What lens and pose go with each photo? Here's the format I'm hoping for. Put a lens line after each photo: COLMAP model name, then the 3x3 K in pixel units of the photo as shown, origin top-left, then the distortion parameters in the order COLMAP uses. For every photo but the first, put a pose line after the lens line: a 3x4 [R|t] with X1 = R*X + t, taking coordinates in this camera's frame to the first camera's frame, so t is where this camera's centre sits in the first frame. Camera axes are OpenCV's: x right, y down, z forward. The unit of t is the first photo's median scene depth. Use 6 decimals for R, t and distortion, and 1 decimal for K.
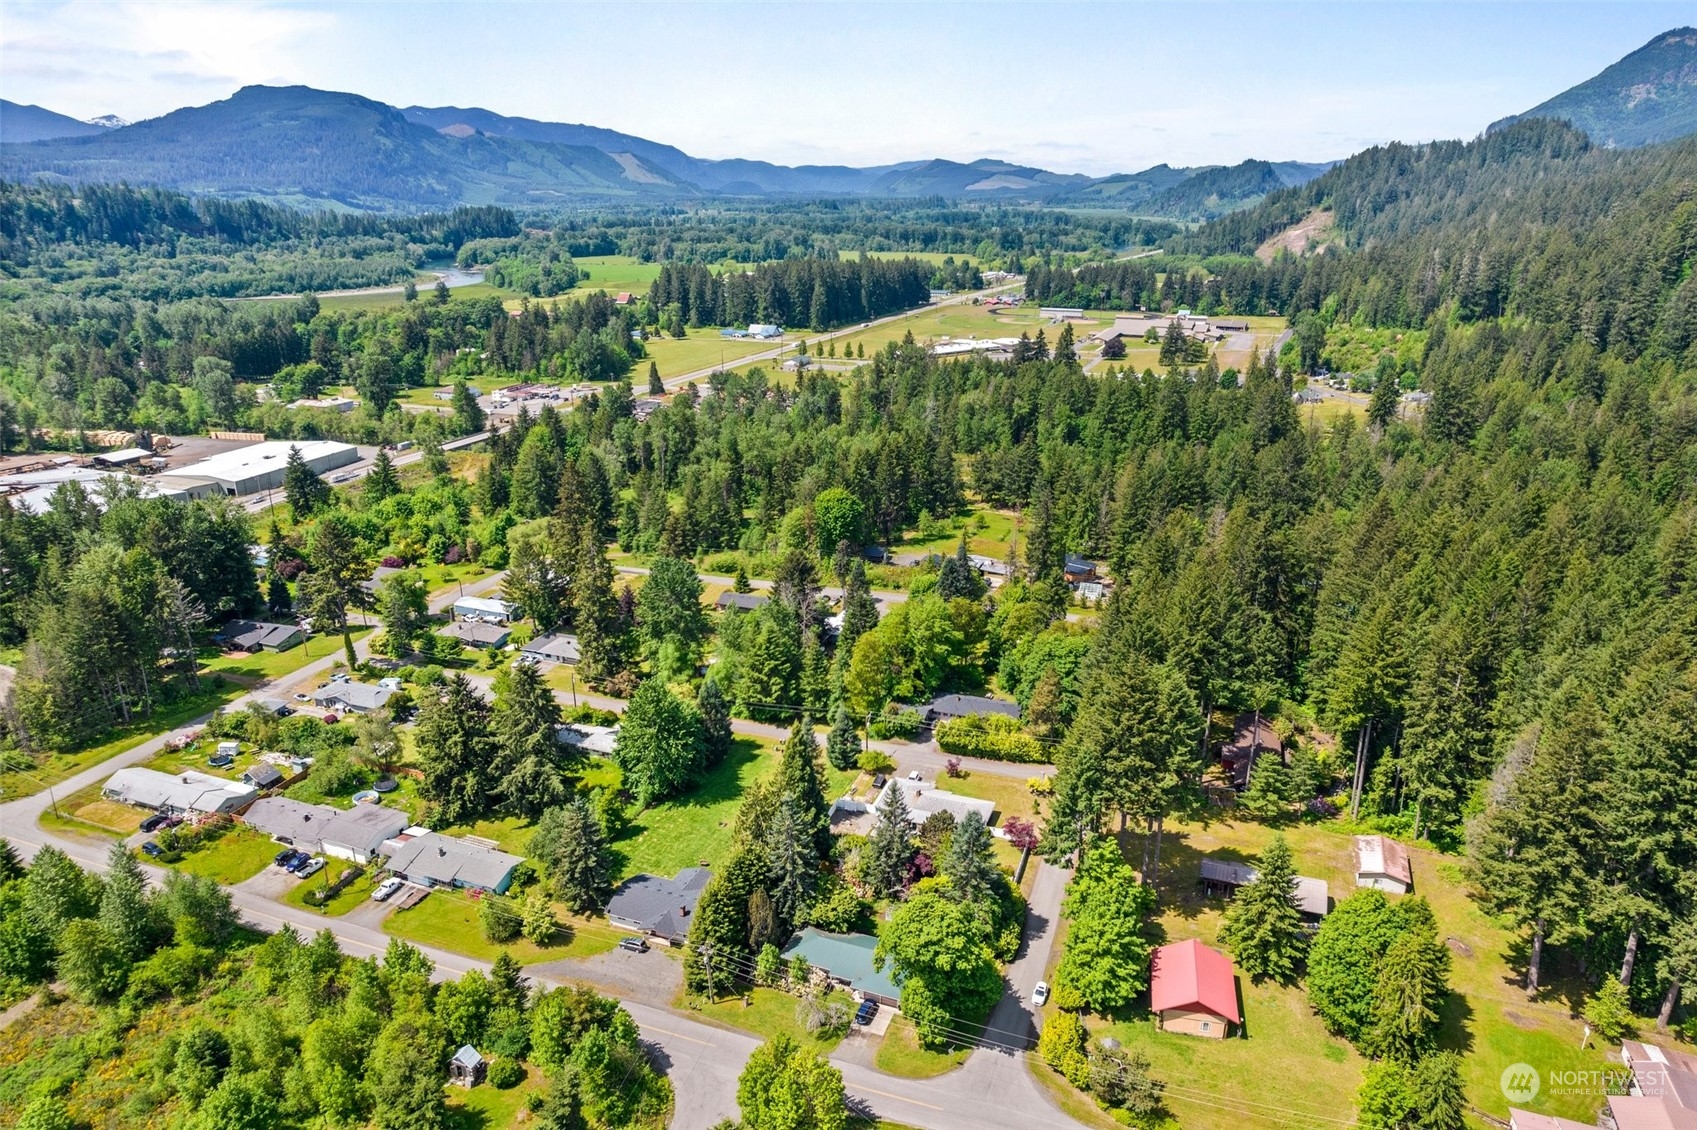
lens RADIAL K [[1080.7, 0, 855.3], [0, 1080.7, 582.6], [0, 0, 1]] dist [-0.047591, 0.043607]
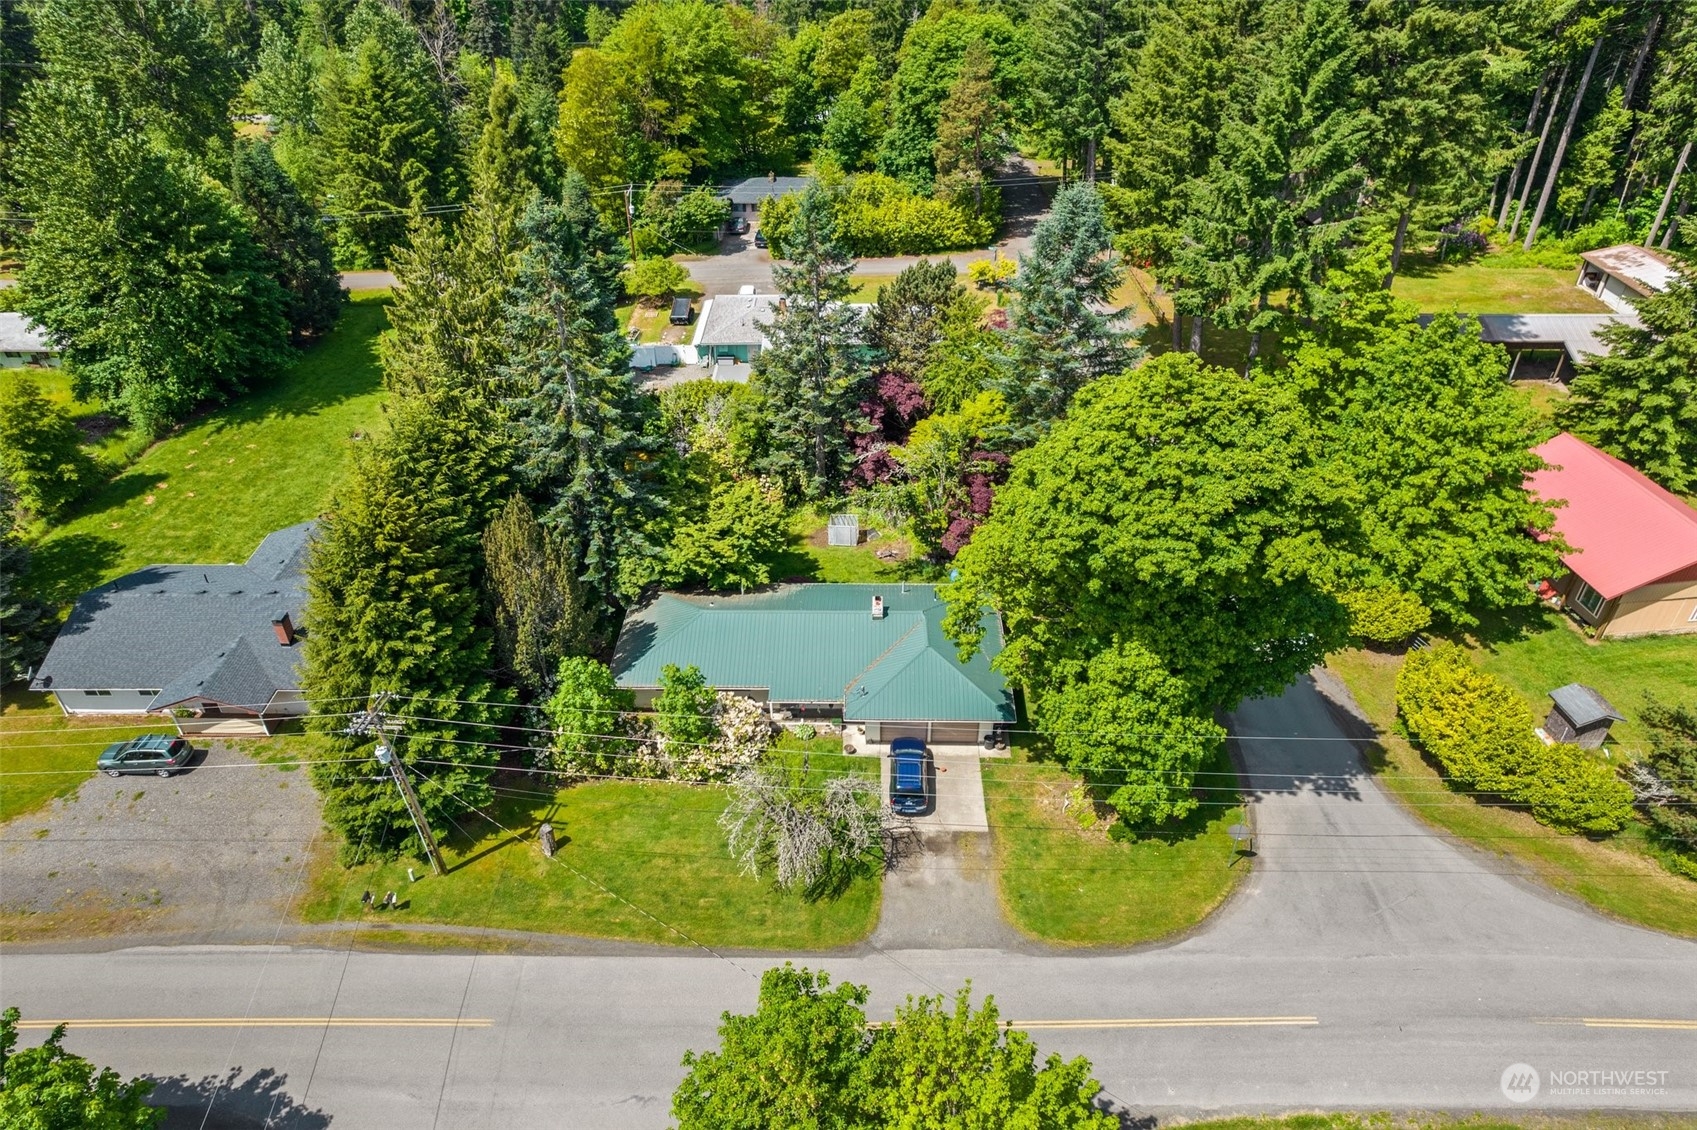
lens RADIAL K [[1080.7, 0, 855.3], [0, 1080.7, 582.6], [0, 0, 1]] dist [-0.047591, 0.043607]
pose [[0.938554, -0.201365, 0.280301, -0.085846], [0.118351, 0.950688, 0.286680, 0.224970], [-0.324206, -0.235890, 0.916104, 0.662159]]
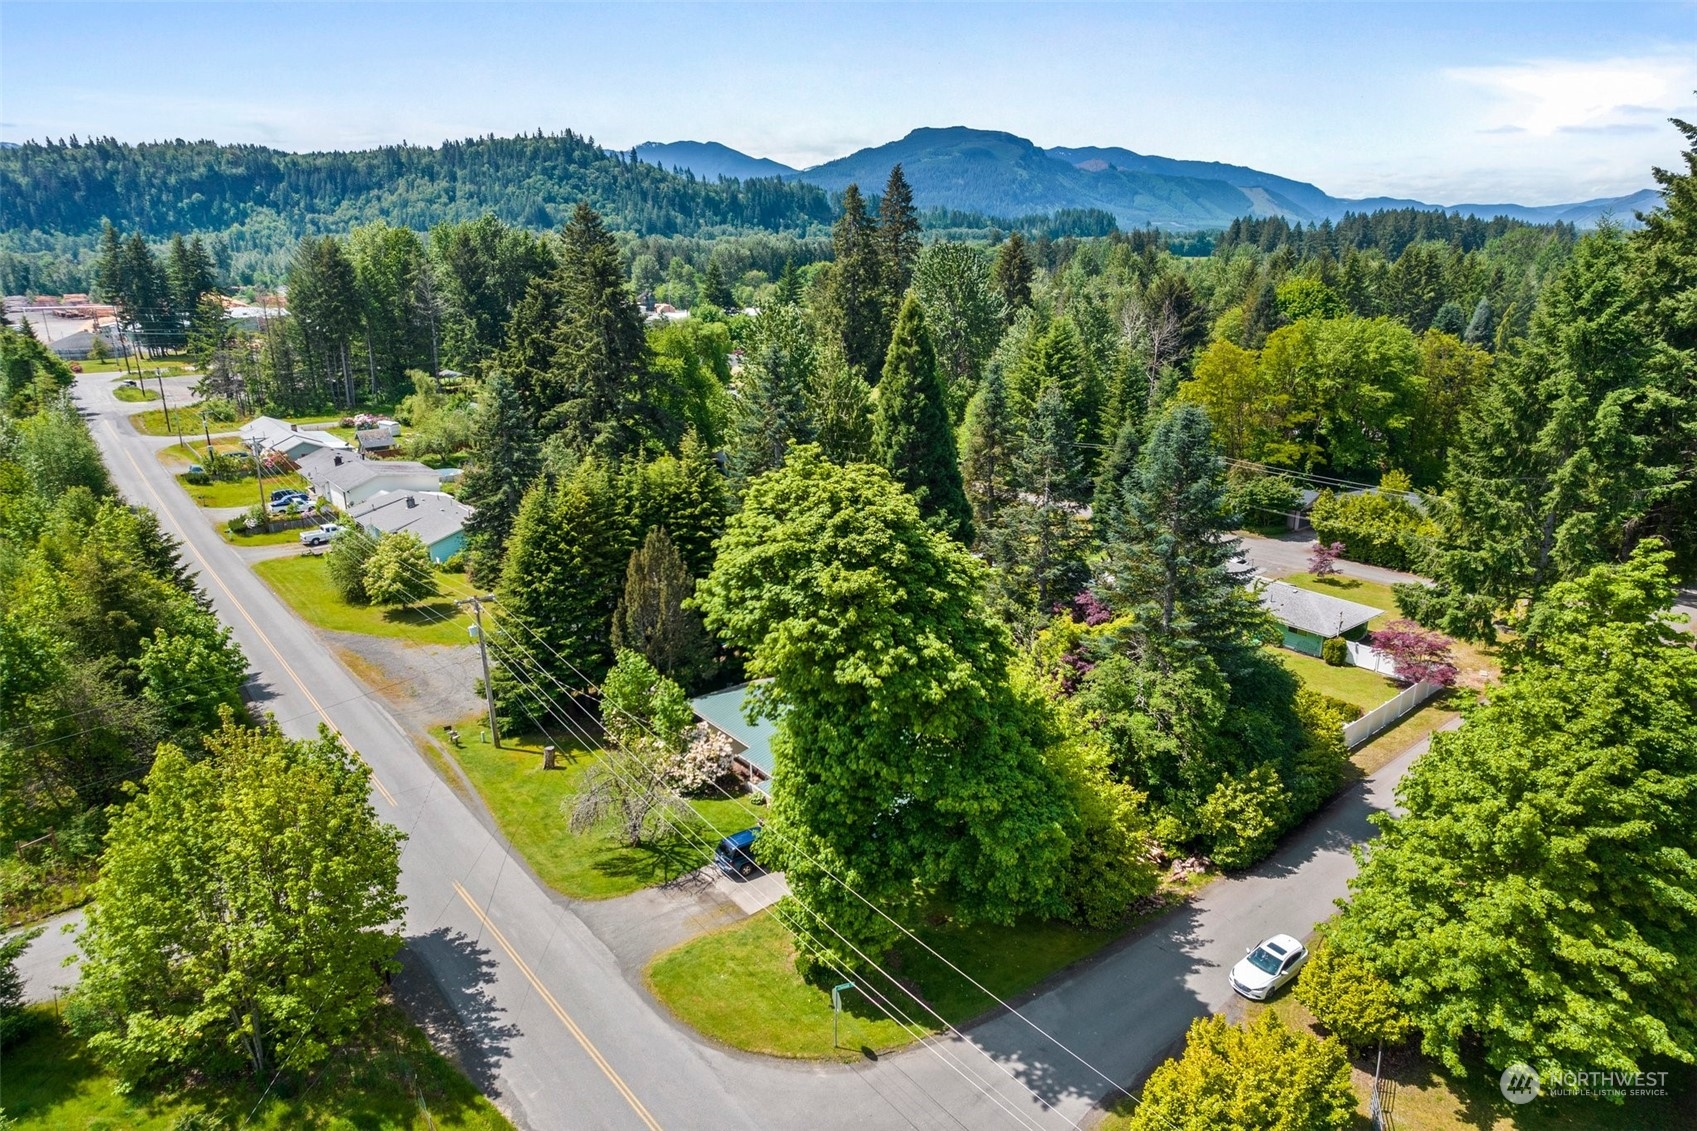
lens RADIAL K [[1080.7, 0, 855.3], [0, 1080.7, 583.1], [0, 0, 1]] dist [-0.047591, 0.043607]
pose [[0.860536, 0.153241, -0.485794, 0.193925], [-0.165933, 0.985989, 0.017091, 0.278444], [0.481606, 0.065902, 0.873906, 0.644278]]
